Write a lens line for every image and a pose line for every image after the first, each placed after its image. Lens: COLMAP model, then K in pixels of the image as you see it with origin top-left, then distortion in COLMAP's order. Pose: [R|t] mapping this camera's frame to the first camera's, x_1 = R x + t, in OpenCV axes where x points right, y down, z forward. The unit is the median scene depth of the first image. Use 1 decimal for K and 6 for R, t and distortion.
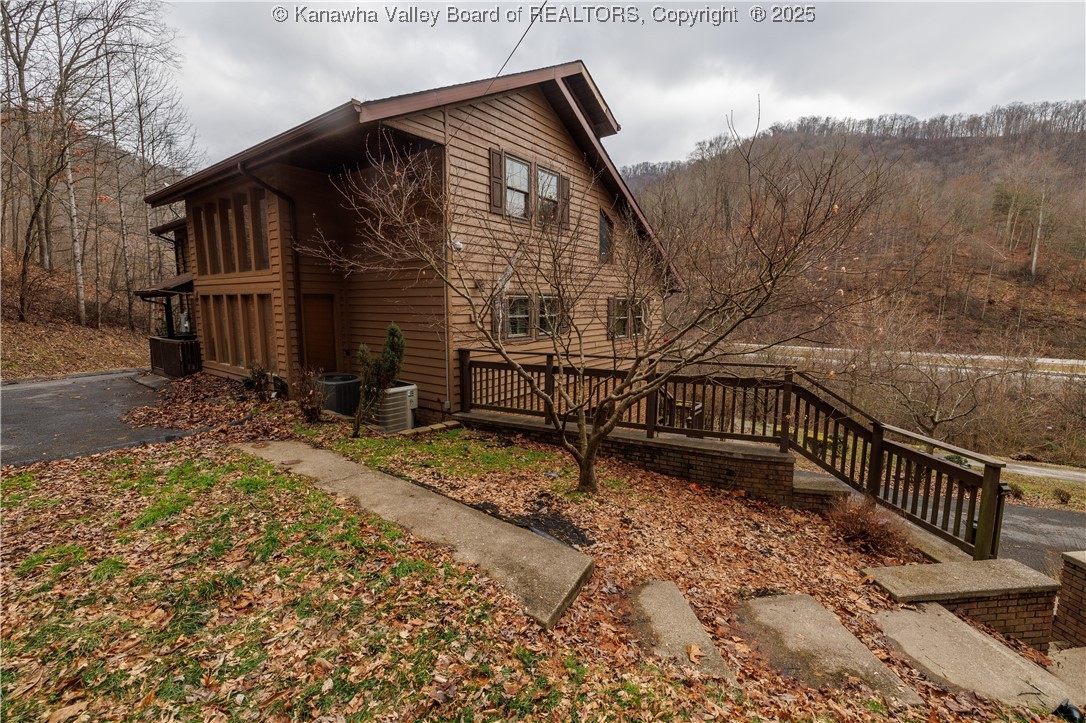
lens RADIAL K [[459.4, 0, 545.8], [0, 459.4, 357.1], [0, 0, 1]] dist [-0.000022, 0.000073]
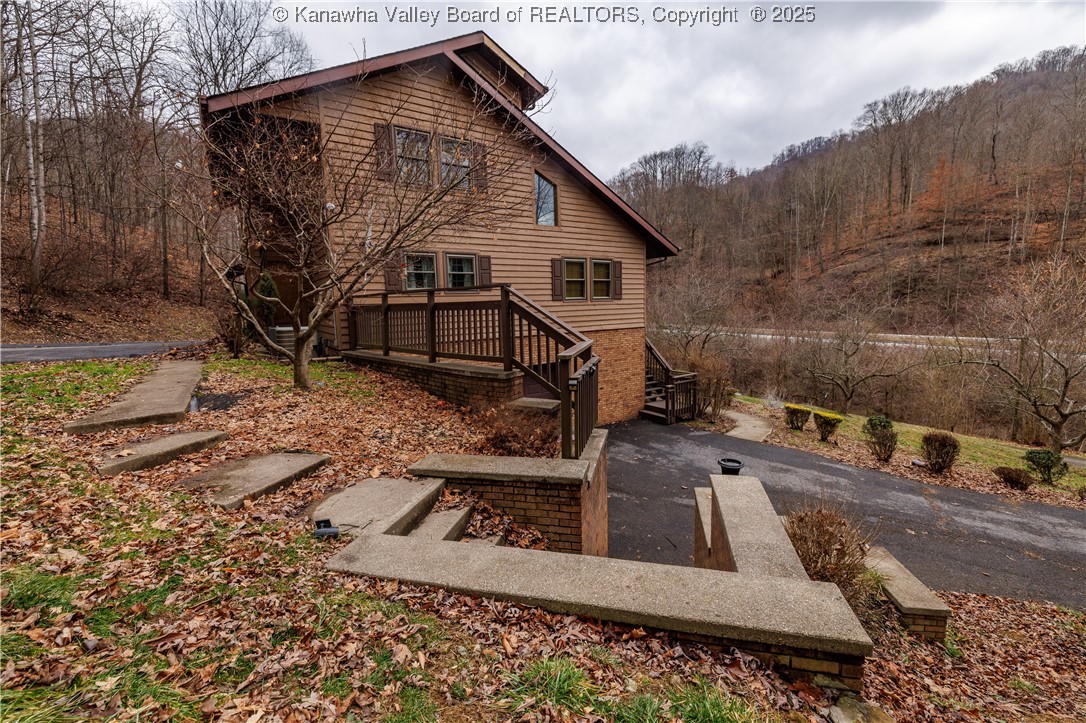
lens RADIAL K [[451.4, 0, 547.1], [0, 451.4, 356.3], [0, 0, 1]] dist [-0.001324, 0.000196]
pose [[0.948138, 0.012688, -0.317606, 0.666306], [-0.010769, 0.999912, 0.007799, 0.120301], [0.317677, -0.003974, 0.948191, 0.057166]]
